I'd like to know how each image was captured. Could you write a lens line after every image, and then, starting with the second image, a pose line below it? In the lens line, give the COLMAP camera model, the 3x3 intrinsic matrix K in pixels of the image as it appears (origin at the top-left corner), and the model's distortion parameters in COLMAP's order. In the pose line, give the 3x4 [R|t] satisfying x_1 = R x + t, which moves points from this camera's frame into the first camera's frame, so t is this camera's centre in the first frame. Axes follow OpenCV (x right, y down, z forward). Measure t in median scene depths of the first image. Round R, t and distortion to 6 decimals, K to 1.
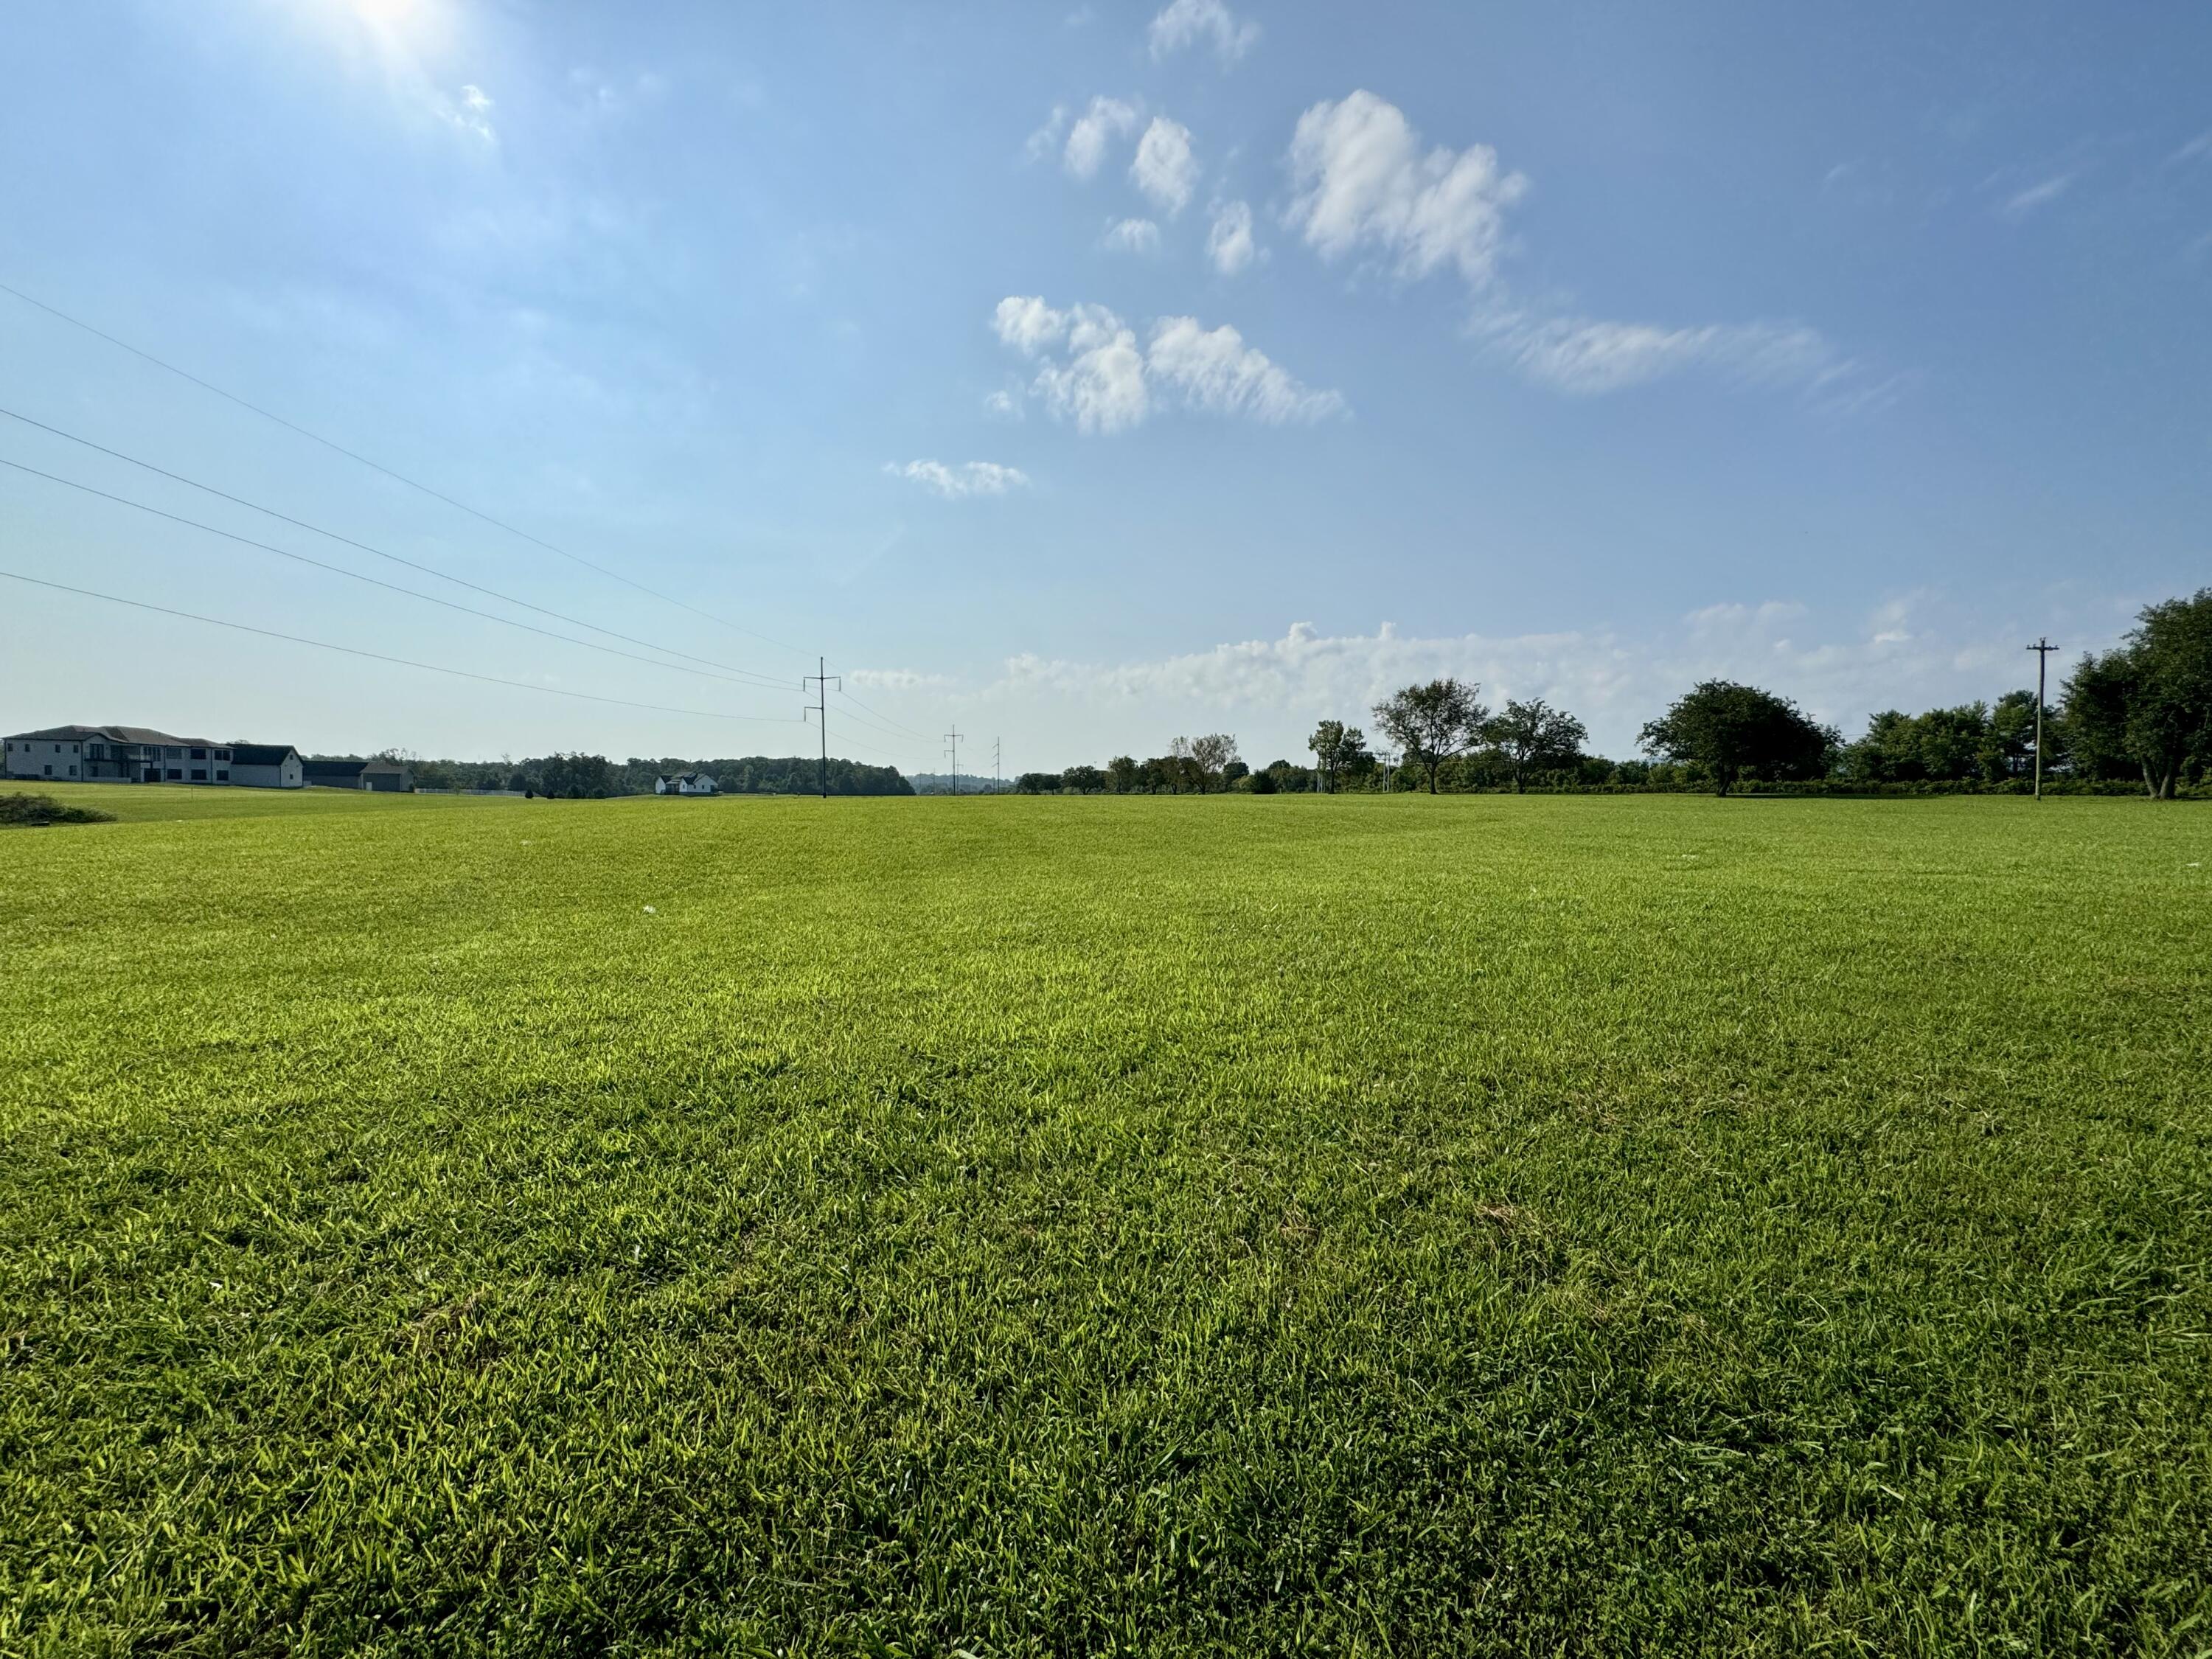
lens RADIAL K [[859.2, 0, 1095.3], [0, 859.2, 845.3], [0, 0, 1]] dist [-0.000862, -0.000348]
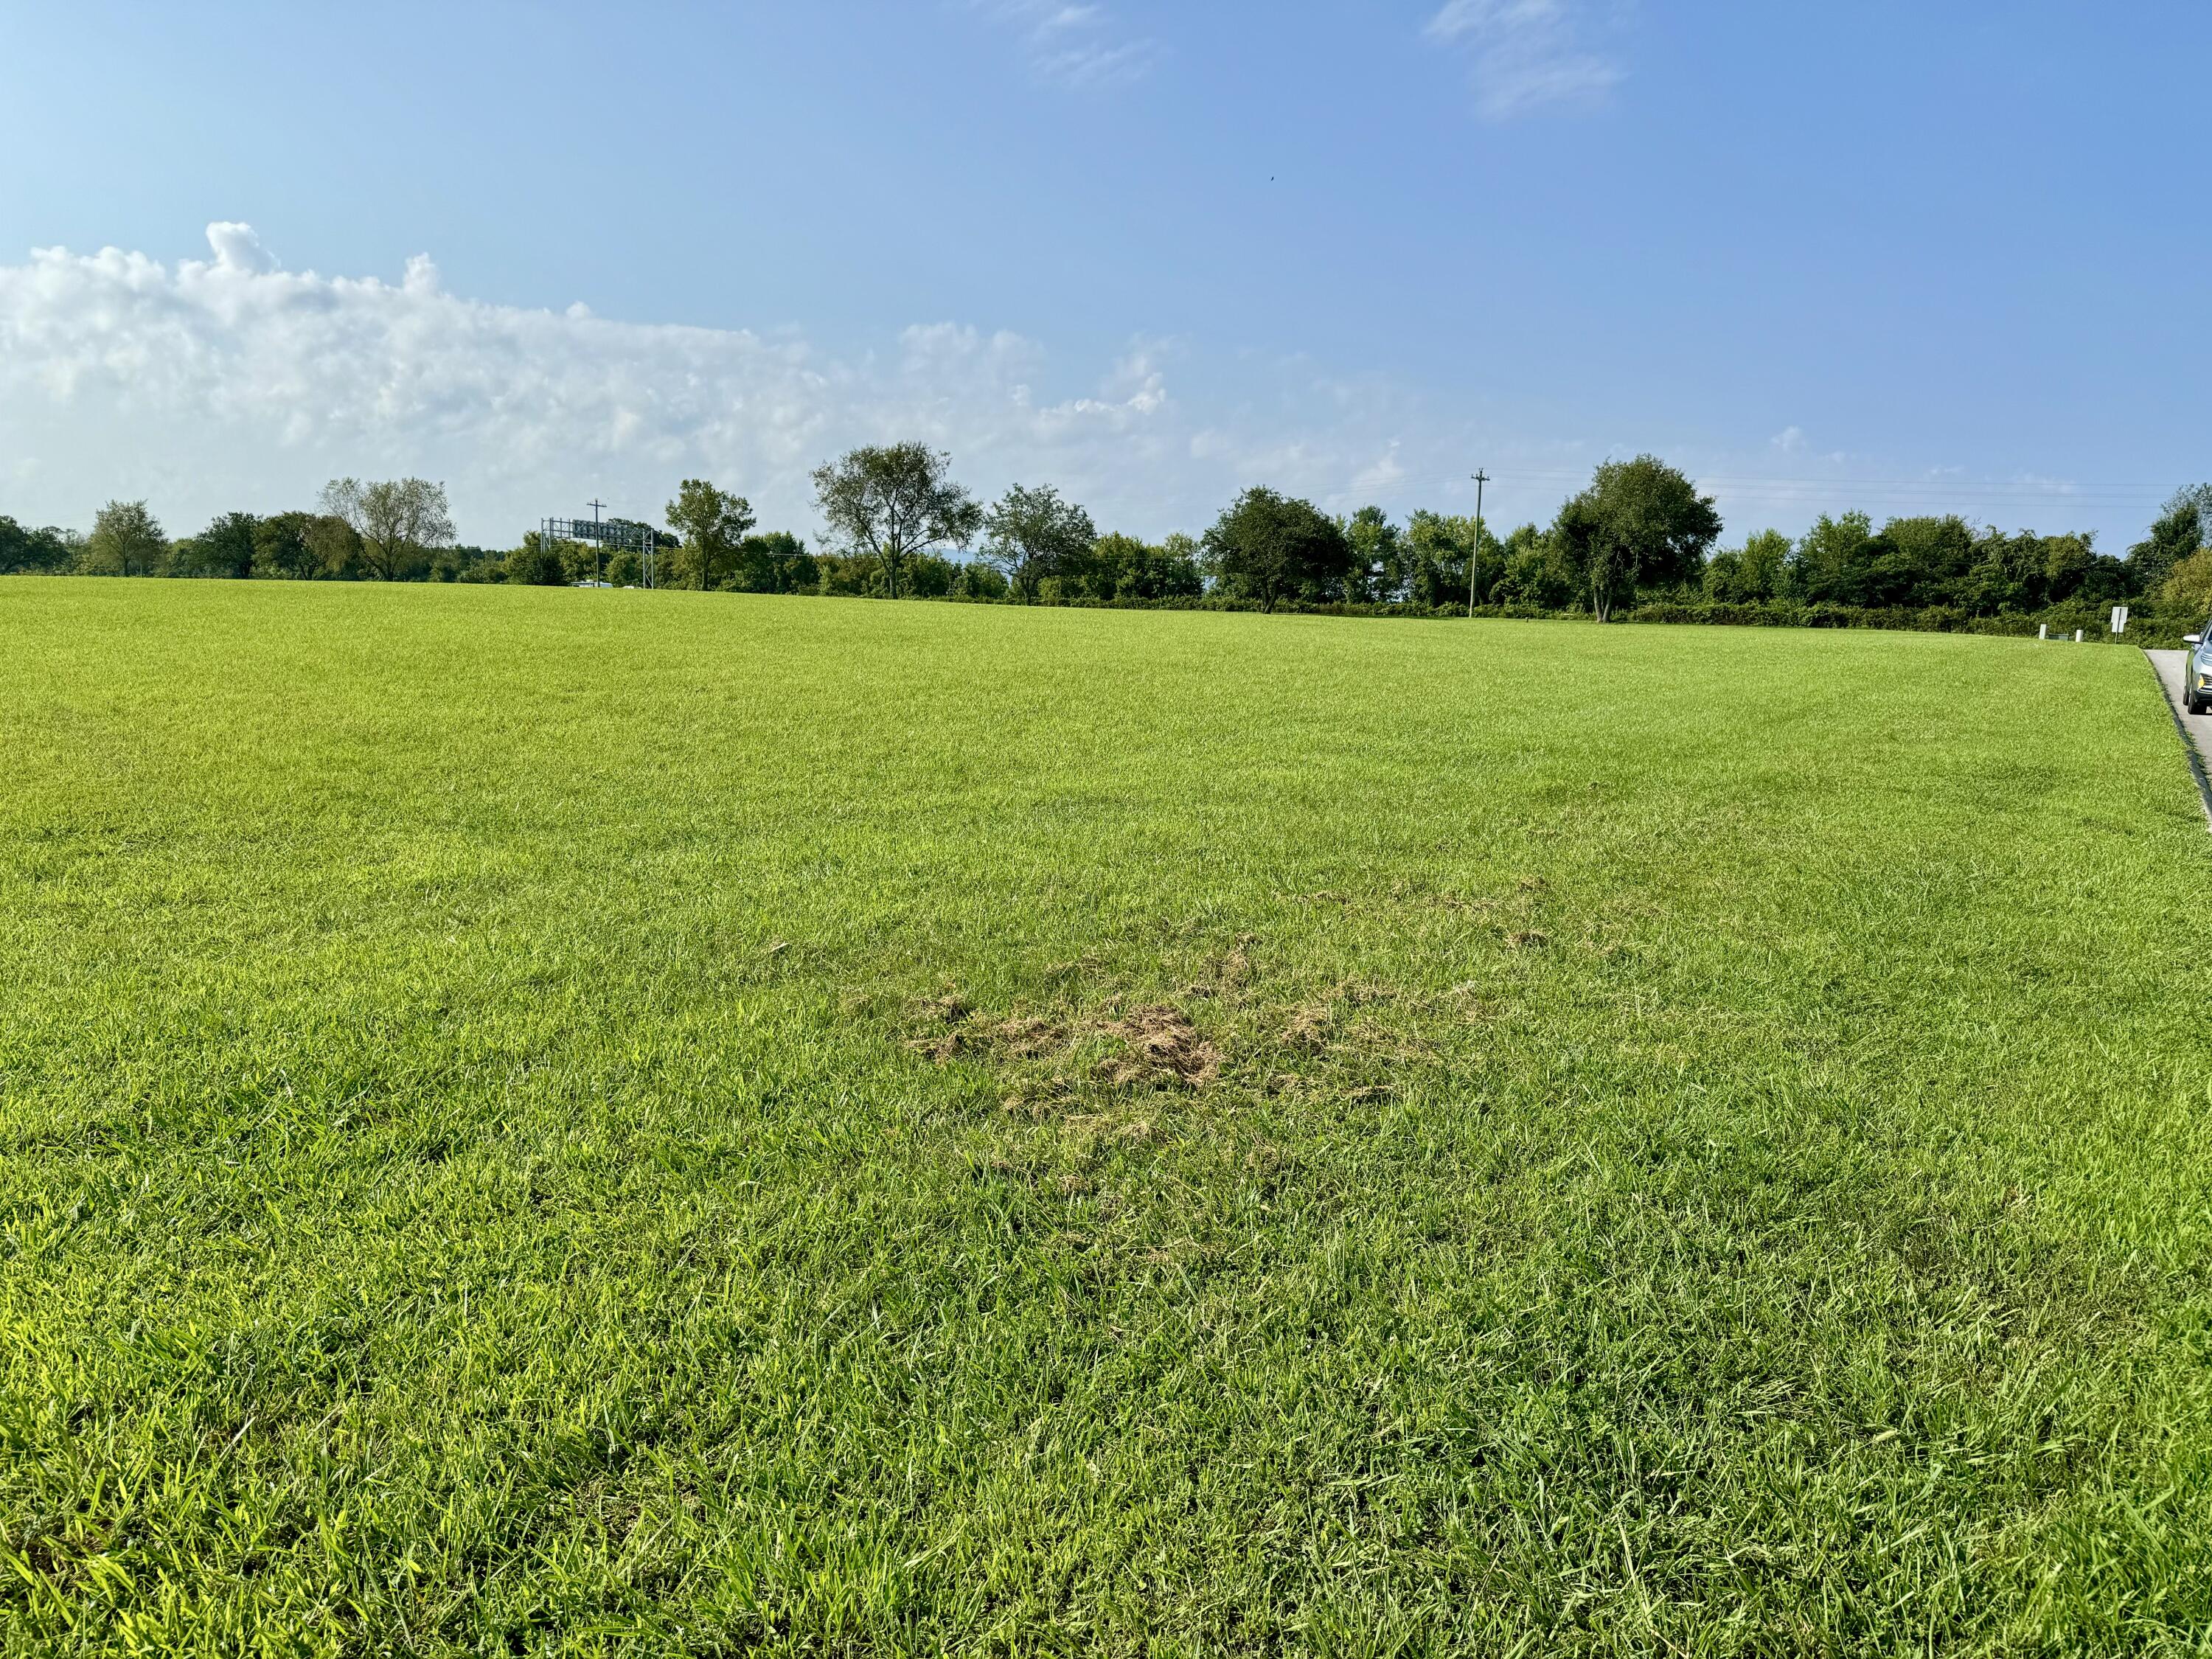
lens RADIAL K [[1564.2, 0, 1117.5], [0, 1564.2, 827.5], [0, 0, 1]] dist [0.062548, -0.063308]
pose [[0.725973, -0.077065, 0.683391, -0.312099], [0.017819, 0.995476, 0.093330, 0.005851], [-0.687492, -0.055578, 0.724062, -0.066411]]
